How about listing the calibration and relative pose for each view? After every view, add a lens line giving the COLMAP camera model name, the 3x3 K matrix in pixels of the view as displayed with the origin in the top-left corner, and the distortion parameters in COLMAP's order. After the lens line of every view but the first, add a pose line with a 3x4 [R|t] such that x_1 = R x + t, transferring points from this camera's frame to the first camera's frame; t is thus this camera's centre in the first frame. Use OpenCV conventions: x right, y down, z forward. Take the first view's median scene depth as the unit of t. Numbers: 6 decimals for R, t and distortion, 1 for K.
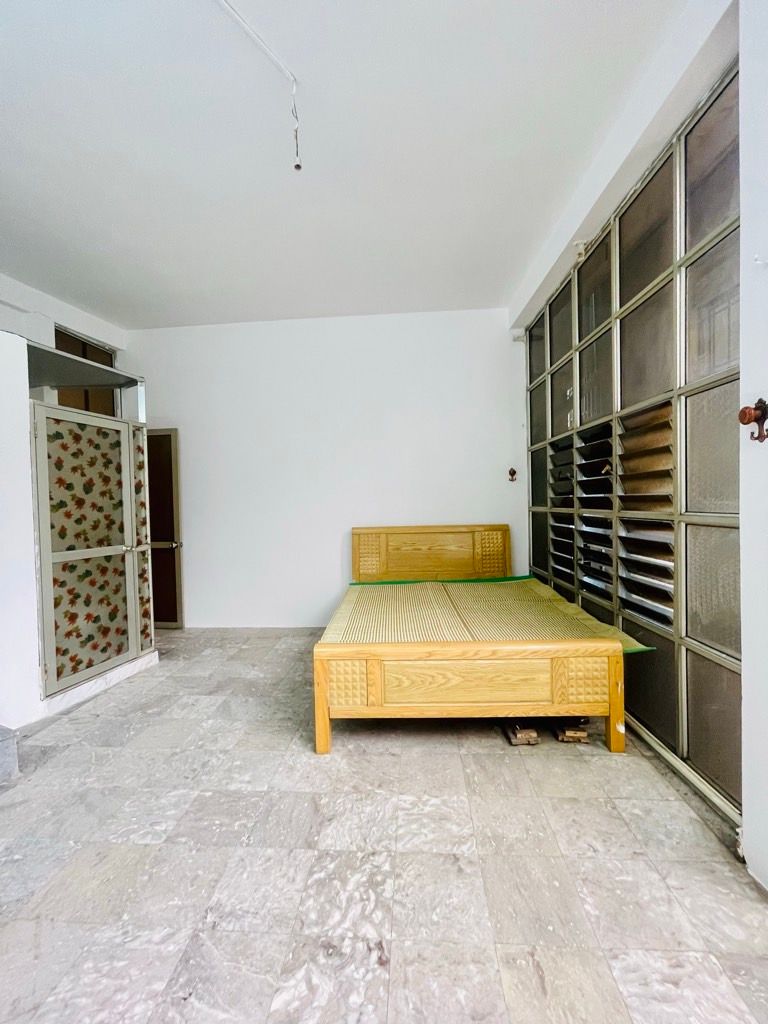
lens RADIAL K [[413.2, 0, 384.0], [0, 413.2, 512.0], [0, 0, 1]] dist [-0.000648, 0.000130]
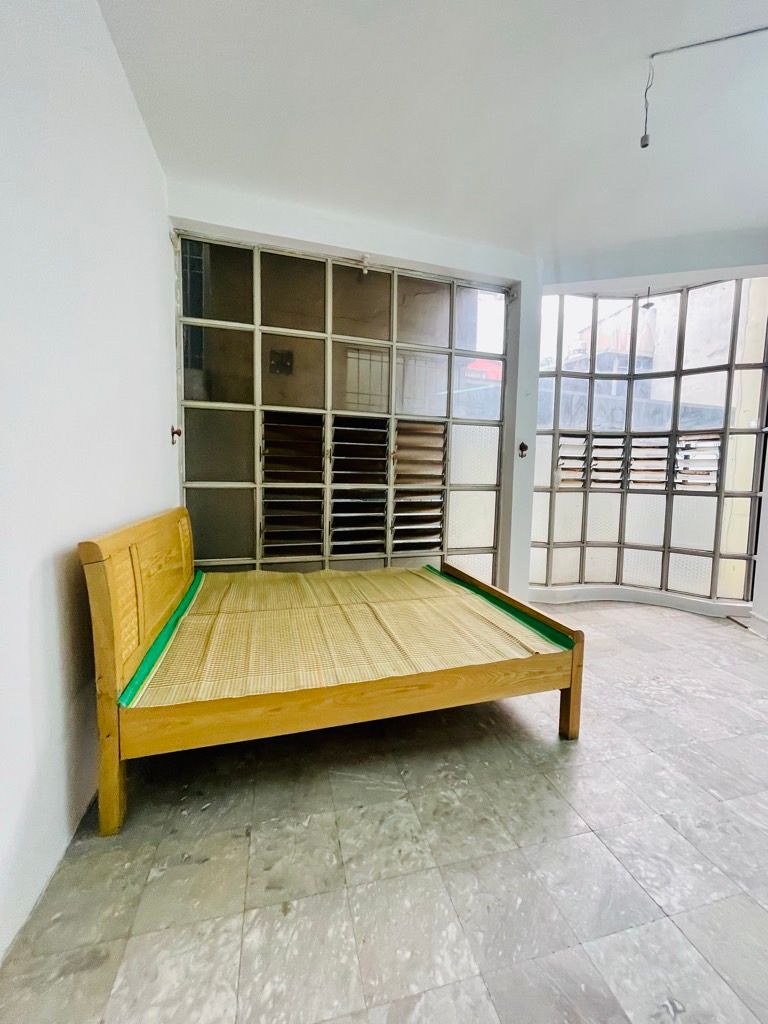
lens RADIAL K [[413.2, 0, 384.0], [0, 413.2, 512.0], [0, 0, 1]] dist [-0.000648, 0.000130]
pose [[-0.321182, -0.056521, 0.945329, -0.887448], [0.017198, 0.997705, 0.065496, -0.001414], [-0.946861, 0.037294, -0.319473, 1.707119]]
